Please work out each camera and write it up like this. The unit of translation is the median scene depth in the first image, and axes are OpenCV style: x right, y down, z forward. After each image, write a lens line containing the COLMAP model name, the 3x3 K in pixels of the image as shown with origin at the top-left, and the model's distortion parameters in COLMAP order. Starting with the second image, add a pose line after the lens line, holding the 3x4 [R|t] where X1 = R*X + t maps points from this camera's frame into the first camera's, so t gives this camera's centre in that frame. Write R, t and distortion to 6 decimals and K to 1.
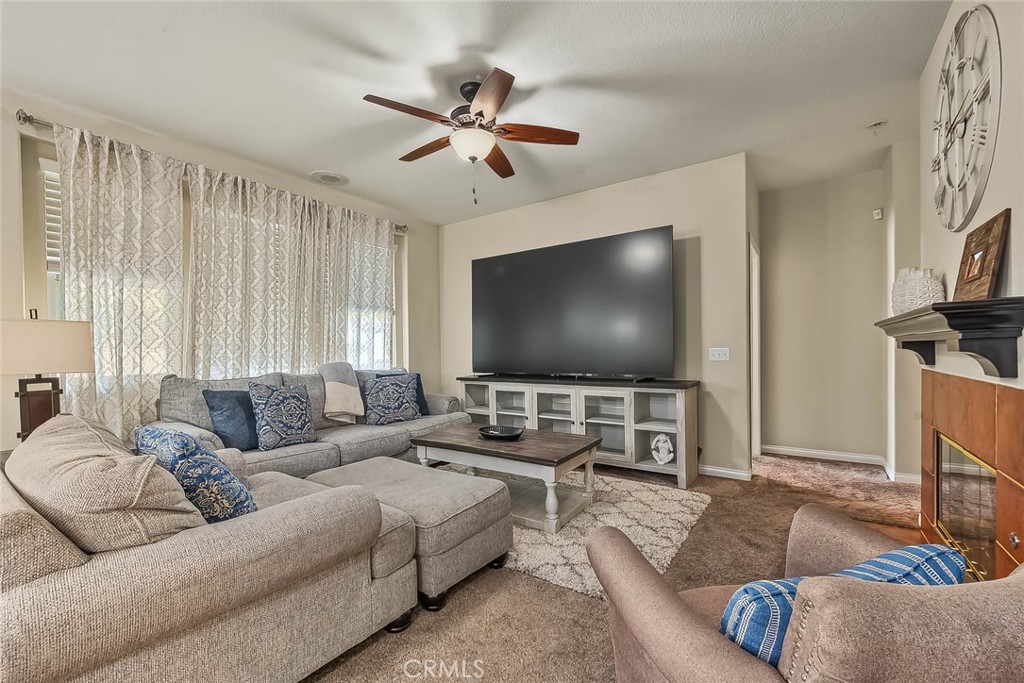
lens RADIAL K [[430.4, 0, 514.6], [0, 430.4, 353.4], [0, 0, 1]] dist [-0.003251, -0.000506]
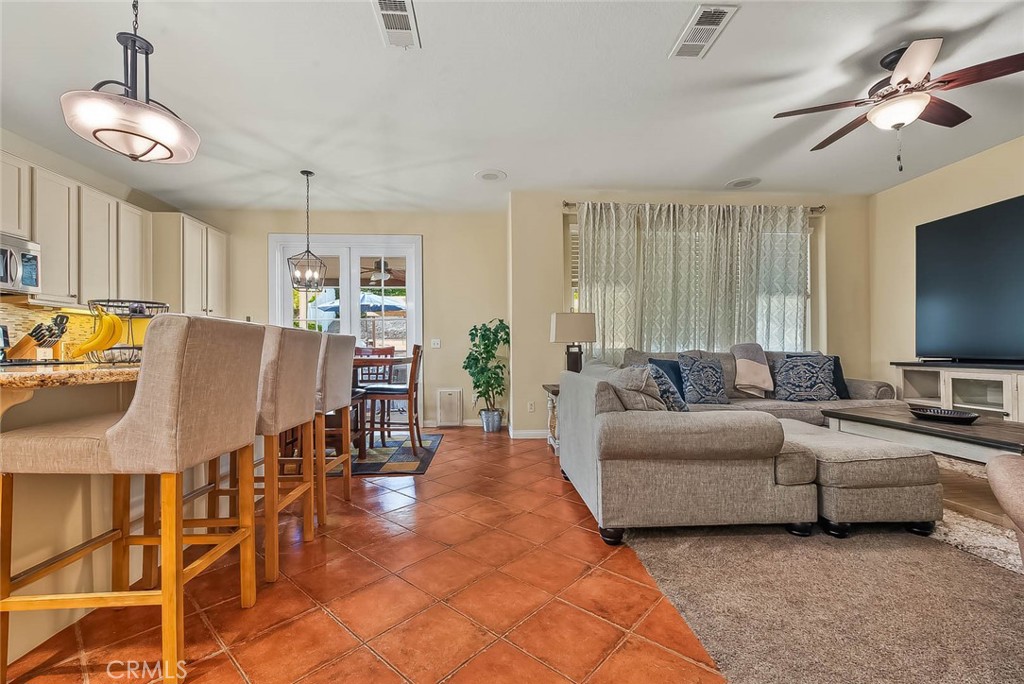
lens RADIAL K [[420.9, 0, 503.0], [0, 420.9, 347.8], [0, 0, 1]] dist [-0.001631, -0.001007]
pose [[0.610682, 0.005593, -0.791856, 0.080011], [-0.011282, 0.999935, -0.001638, 0.046462], [0.791796, 0.009934, 0.610705, -0.207028]]
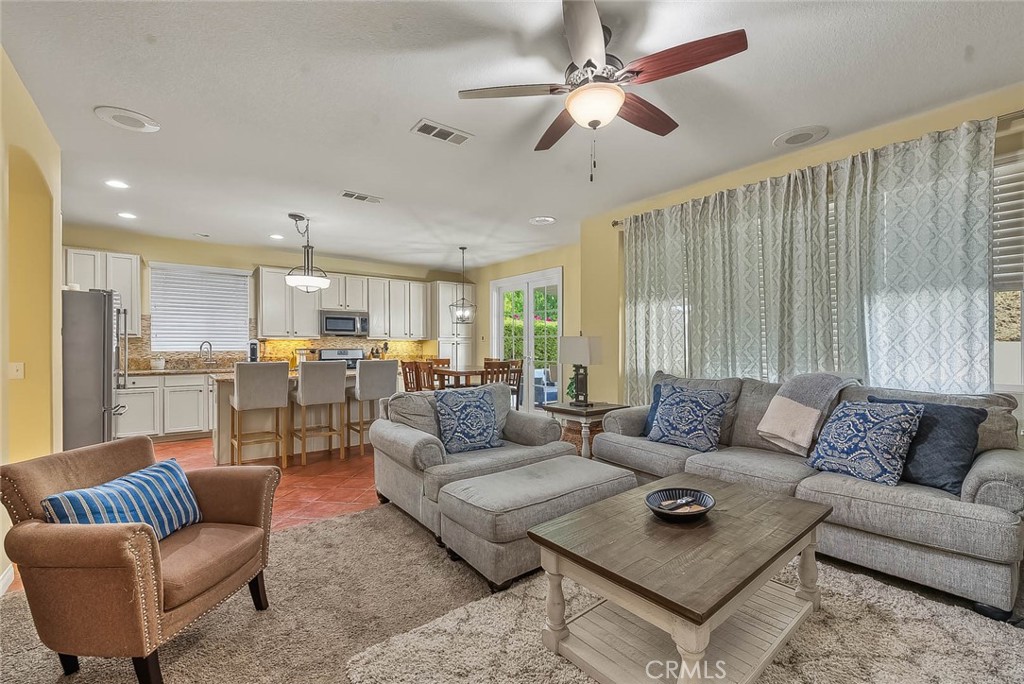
lens RADIAL K [[426.2, 0, 515.4], [0, 426.2, 346.7], [0, 0, 1]] dist [-0.000944, -0.000381]
pose [[-0.289818, 0.016446, -0.956940, 0.497651], [-0.005462, 0.999808, 0.018837, -0.039430], [0.957066, 0.010687, -0.289673, 0.772155]]
